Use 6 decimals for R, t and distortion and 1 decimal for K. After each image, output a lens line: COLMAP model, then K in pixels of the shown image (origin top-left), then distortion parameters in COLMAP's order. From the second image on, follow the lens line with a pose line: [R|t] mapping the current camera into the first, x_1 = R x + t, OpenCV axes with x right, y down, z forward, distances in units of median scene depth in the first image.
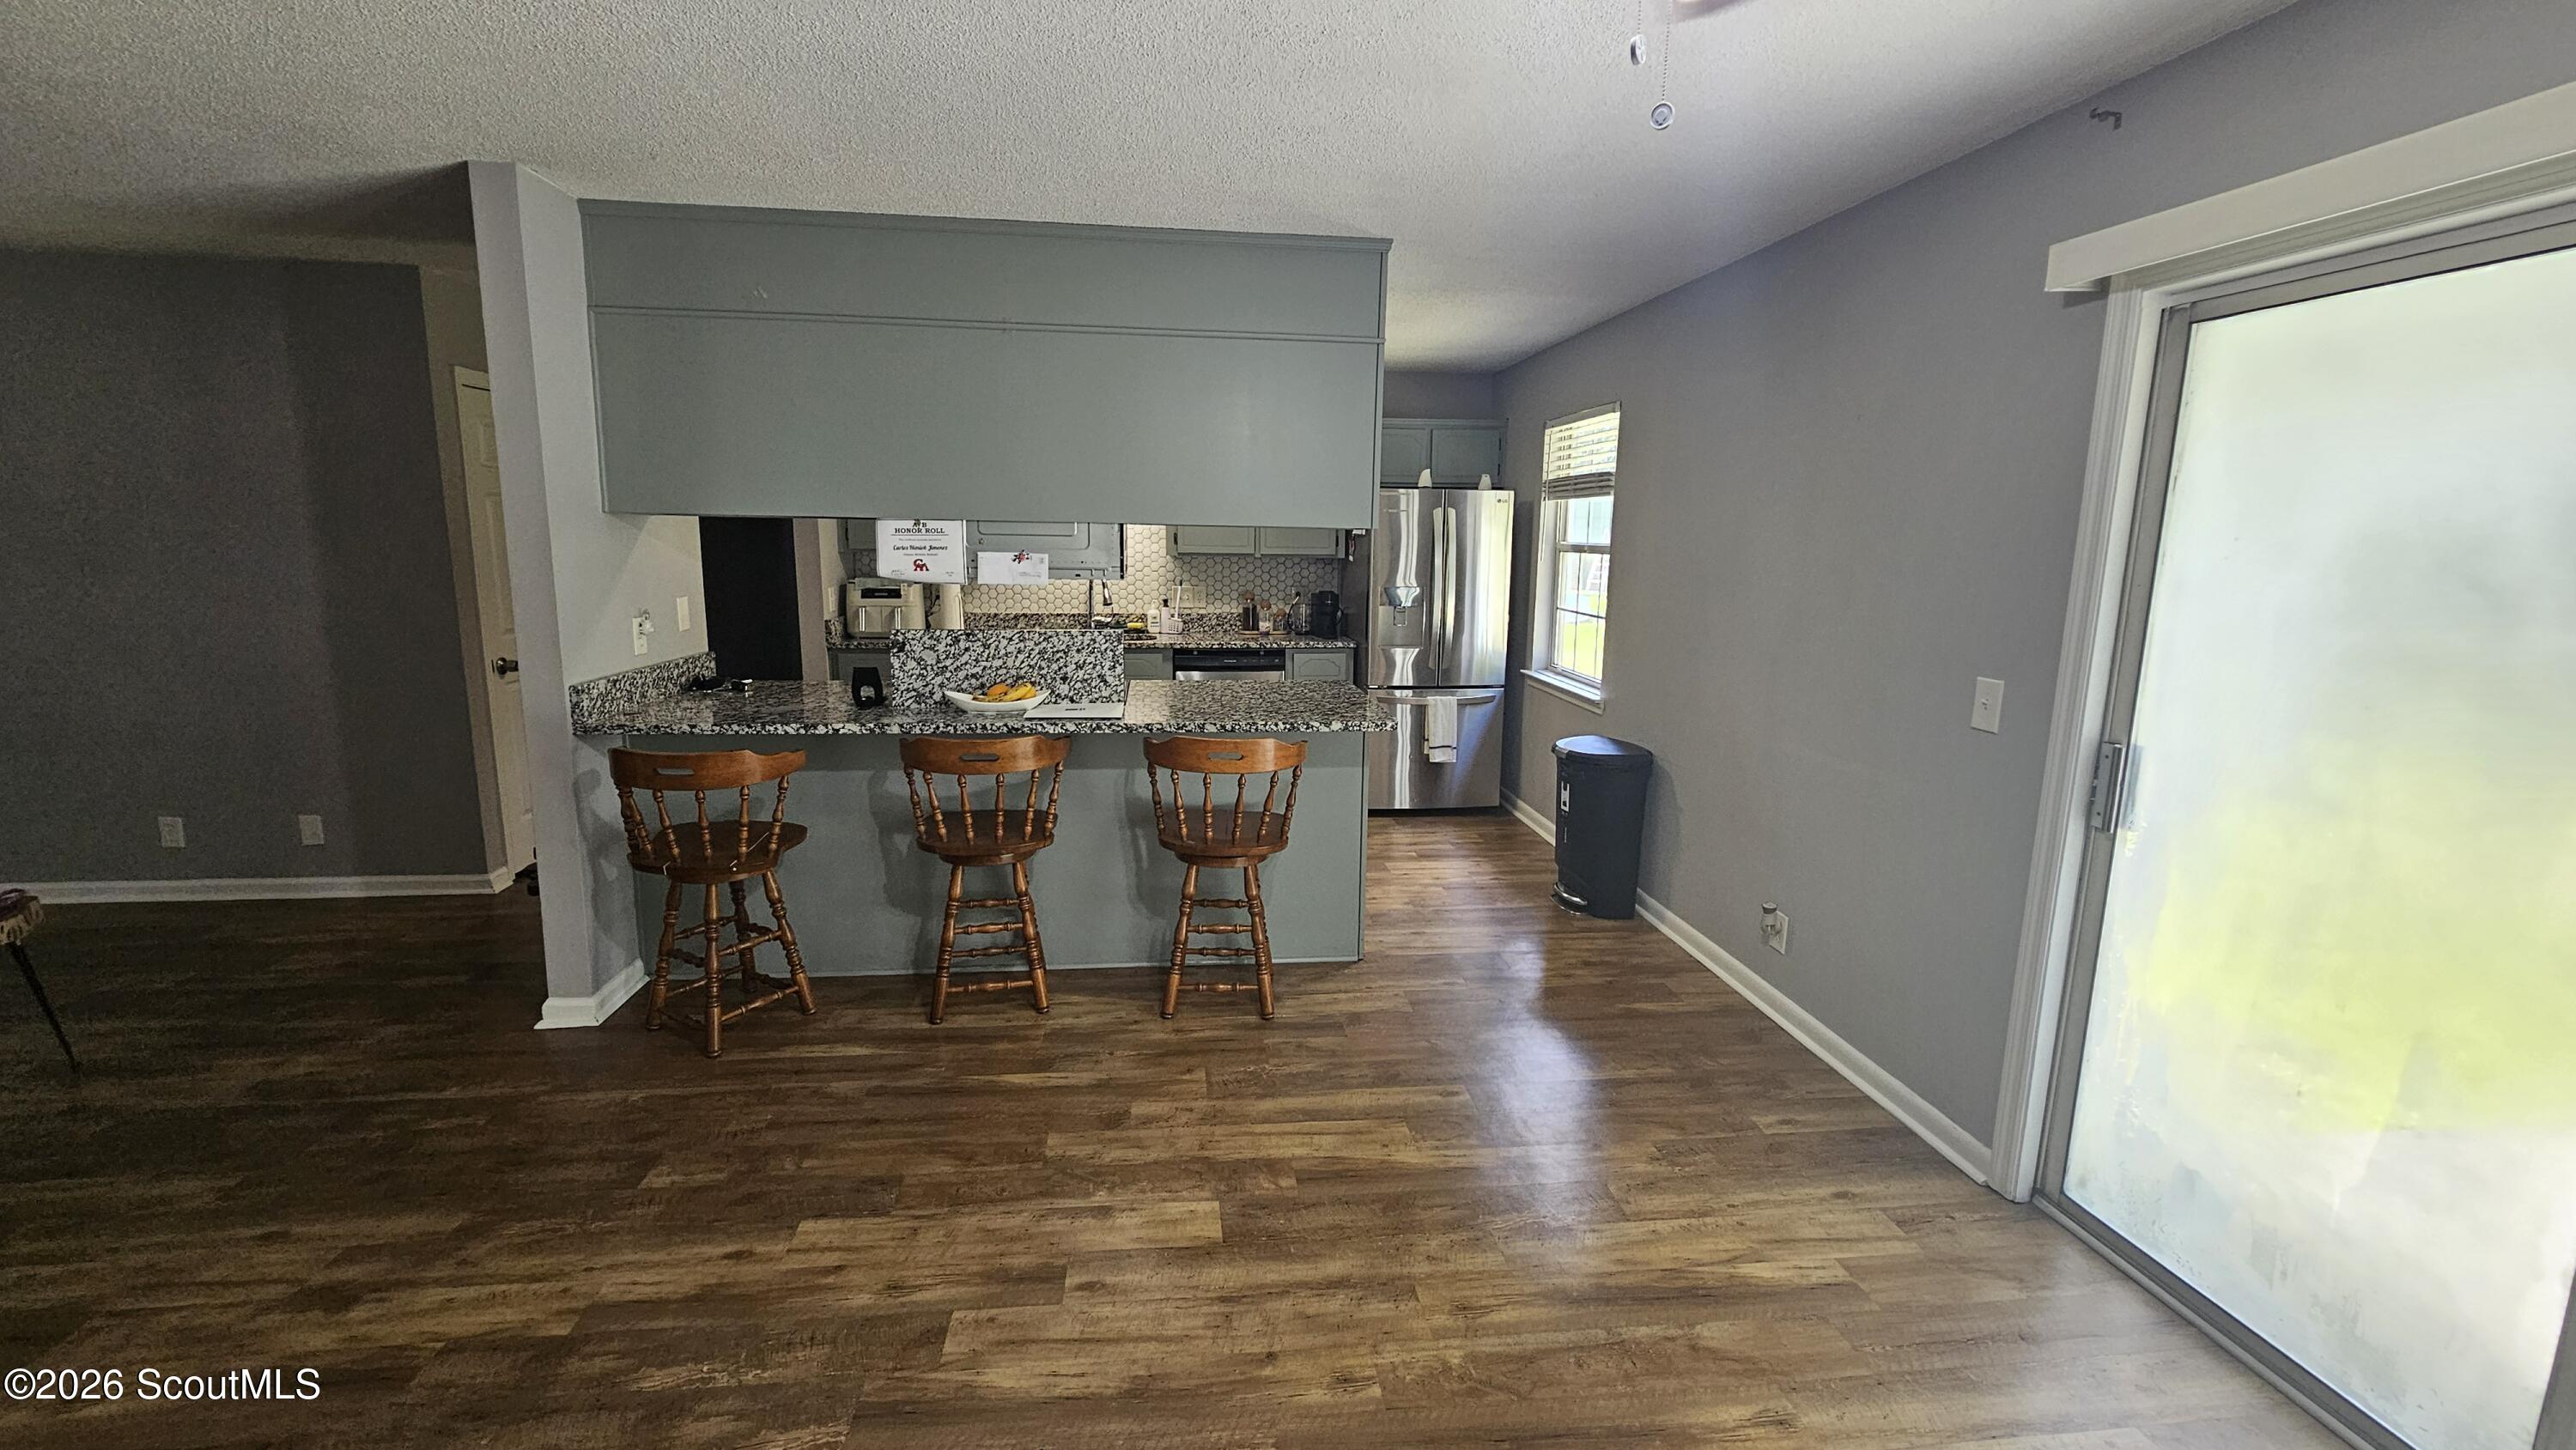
lens RADIAL K [[1036.0, 0, 1273.0], [0, 1036.0, 717.5], [0, 0, 1]] dist [0.001491, 0.000340]
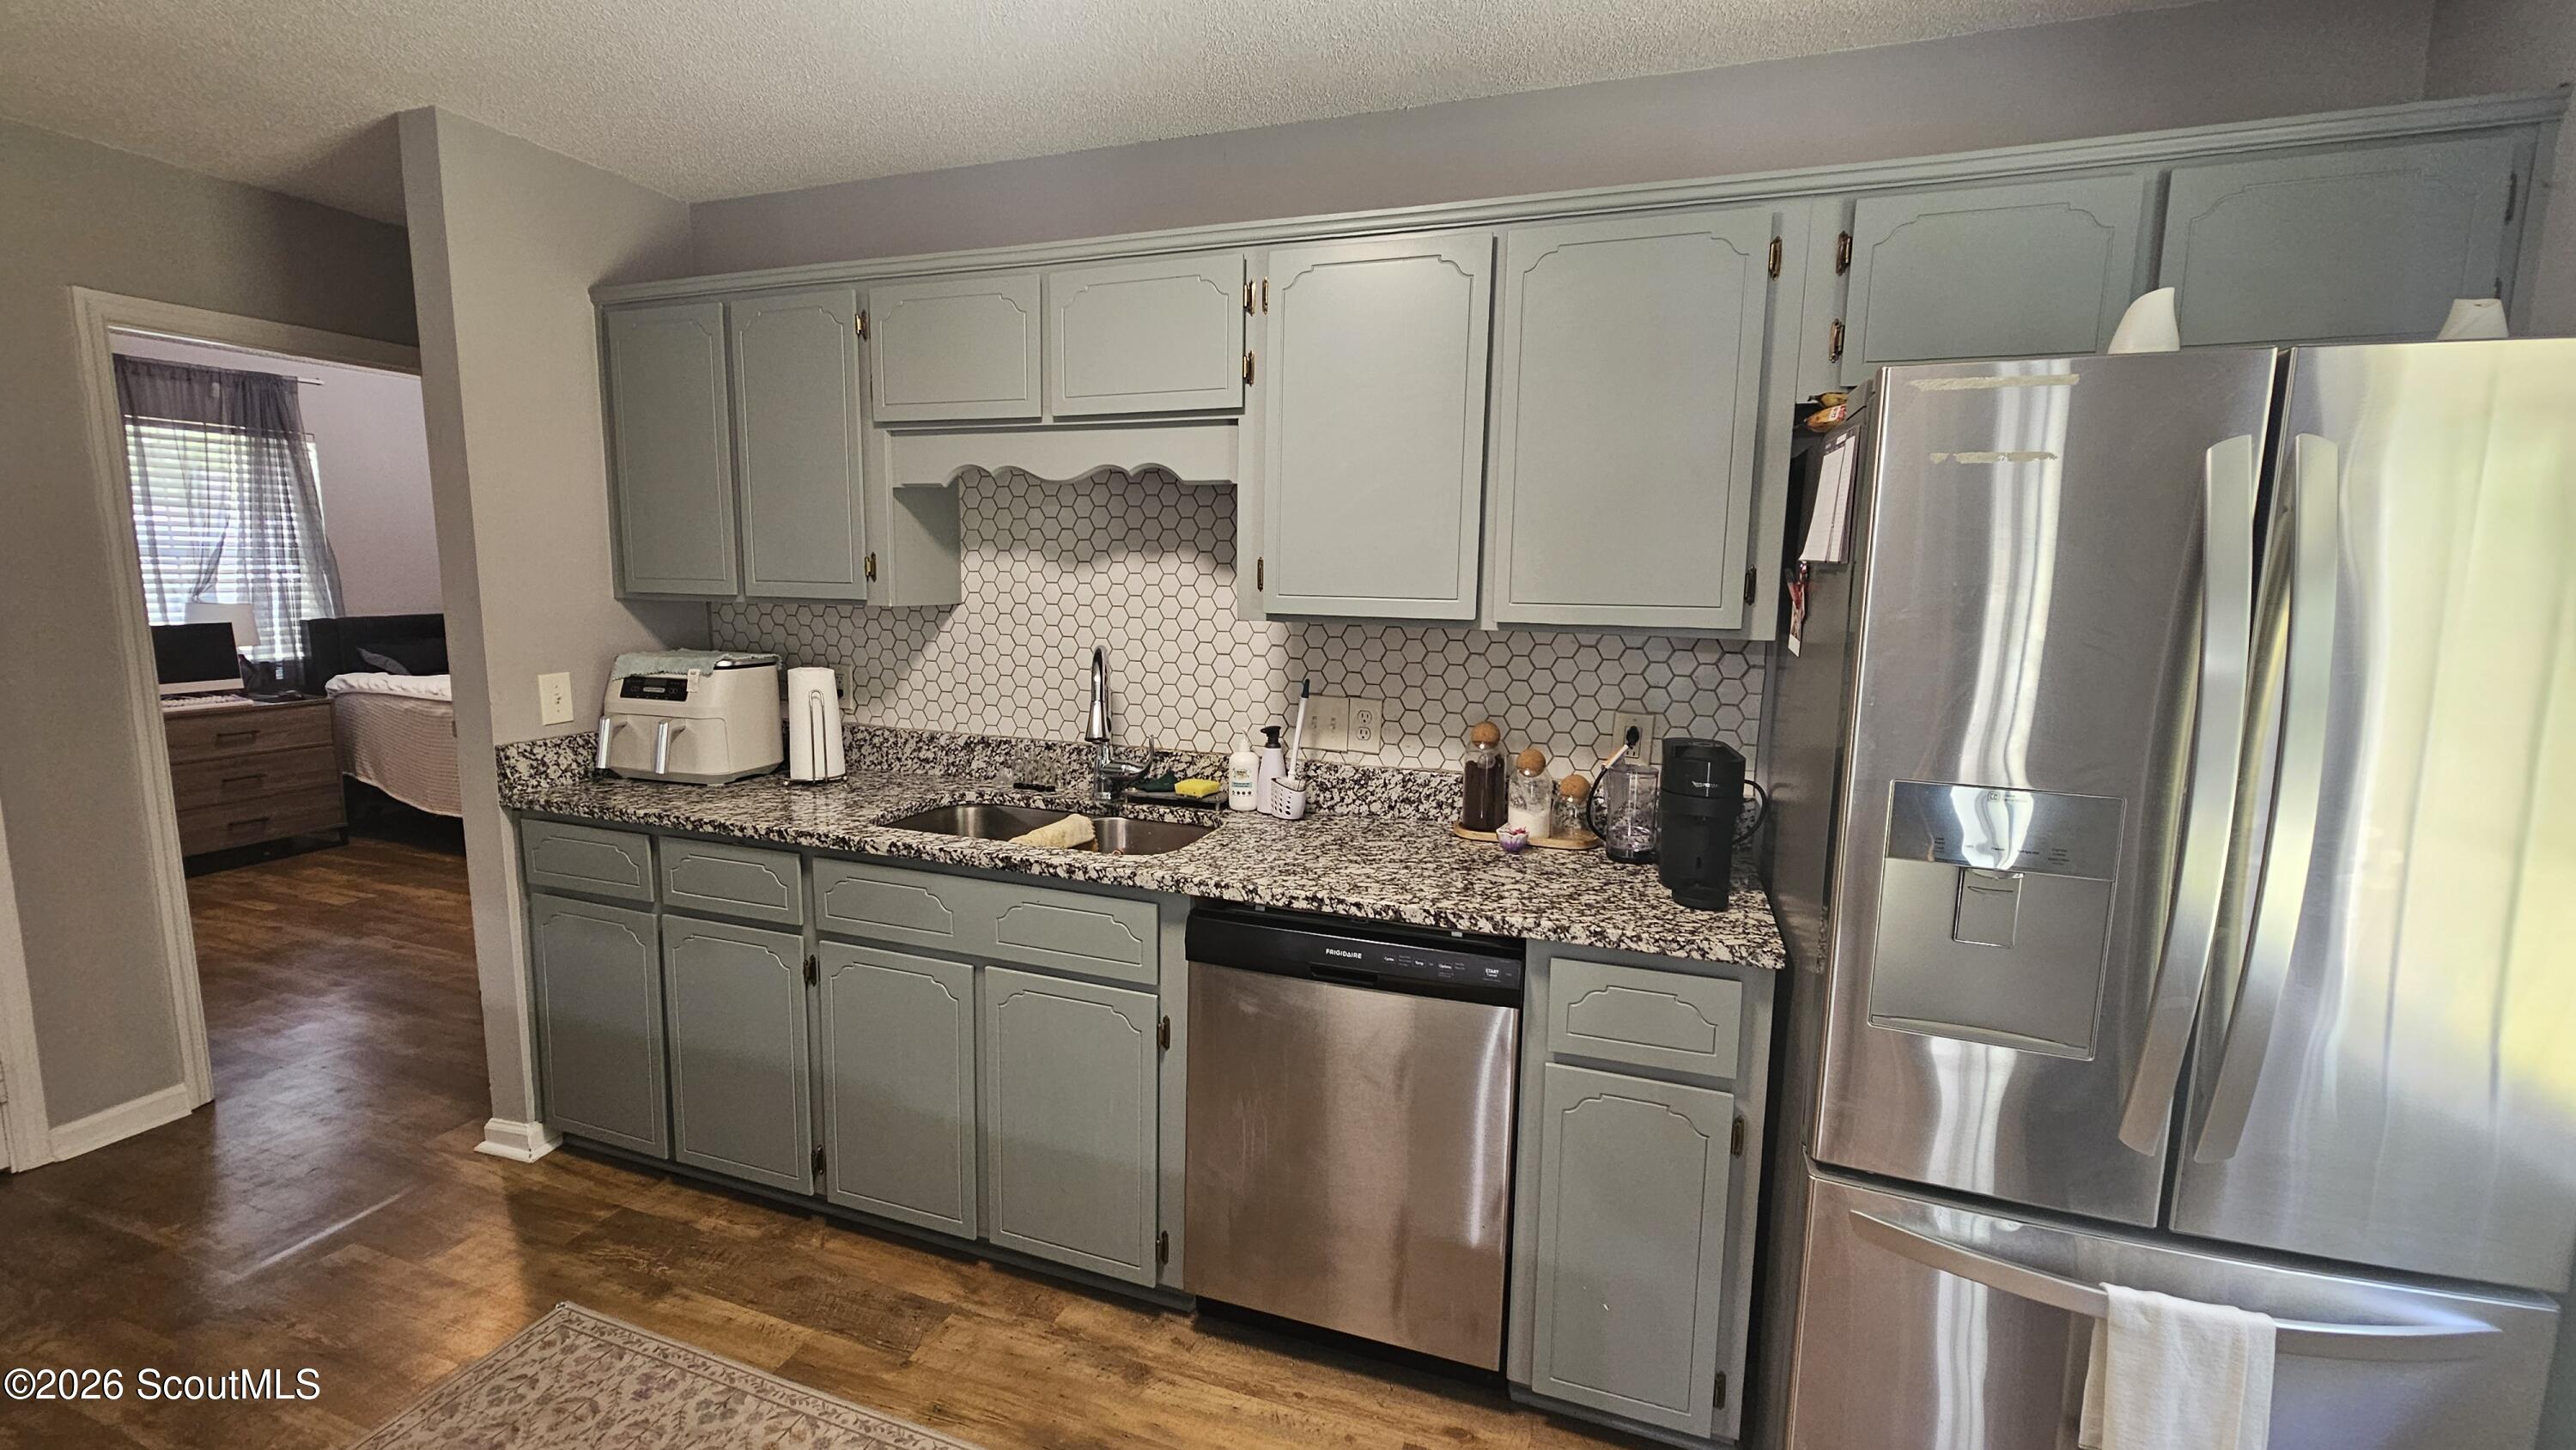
lens RADIAL K [[1089.4, 0, 1288.0], [0, 1089.4, 725.0], [0, 0, 1]] dist [0.001668, 0.000223]
pose [[0.893400, 0.067171, -0.444212, 0.081743], [-0.069116, 0.997538, 0.011836, -0.120382], [0.443913, 0.020128, 0.895844, 0.641312]]
